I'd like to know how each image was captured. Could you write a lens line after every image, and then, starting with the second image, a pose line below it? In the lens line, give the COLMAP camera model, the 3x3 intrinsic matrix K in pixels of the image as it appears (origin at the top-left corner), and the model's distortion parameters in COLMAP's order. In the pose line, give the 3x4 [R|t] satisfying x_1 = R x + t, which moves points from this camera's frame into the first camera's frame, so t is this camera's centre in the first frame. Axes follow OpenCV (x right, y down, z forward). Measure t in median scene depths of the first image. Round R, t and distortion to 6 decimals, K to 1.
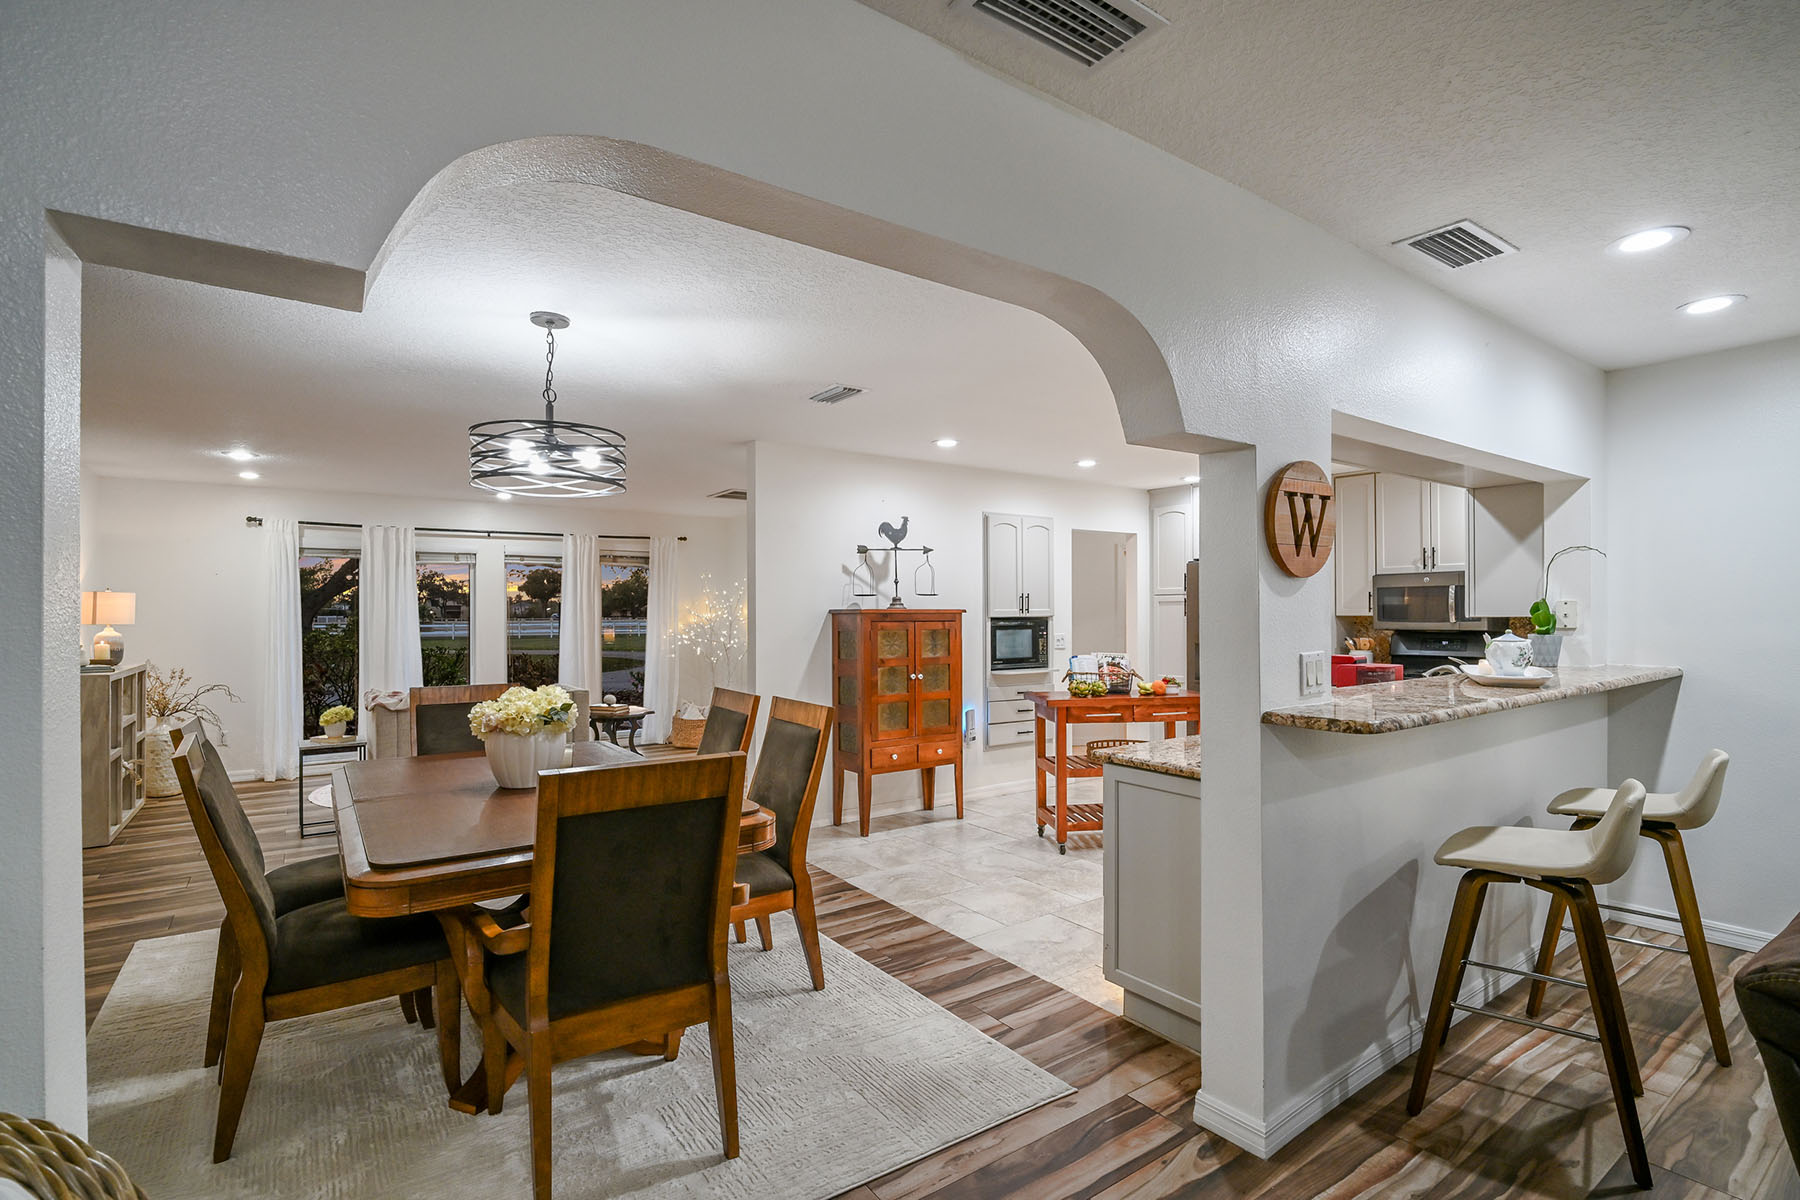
lens RADIAL K [[858.7, 0, 904.9], [0, 858.7, 602.1], [0, 0, 1]] dist [-0.005786, -0.000668]
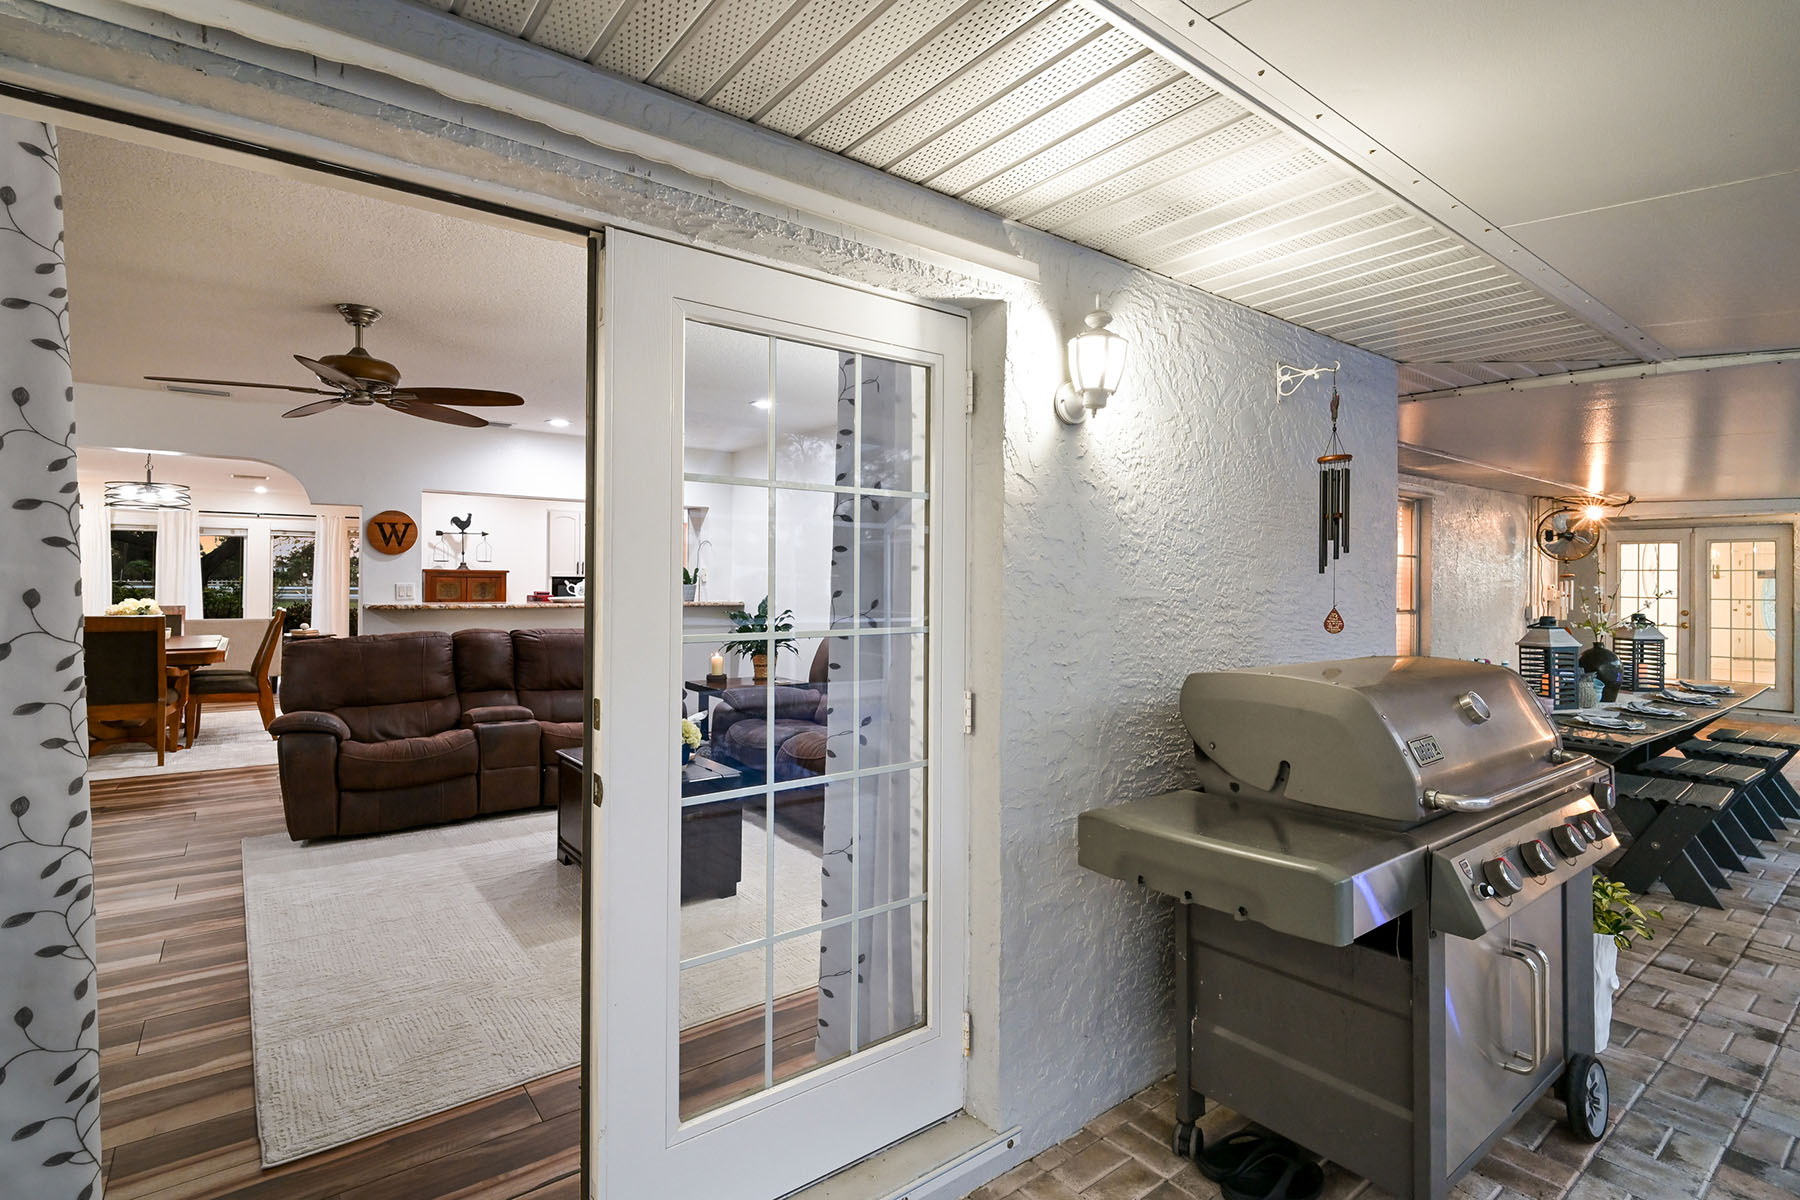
lens RADIAL K [[858.7, 0, 912.1], [0, 858.7, 587.6], [0, 0, 1]] dist [-0.005786, -0.000668]
pose [[0.999171, 0.015408, 0.037670, 0.787681], [-0.016000, 0.999752, 0.015478, 0.003278], [-0.037422, -0.016068, 0.999170, -0.674147]]
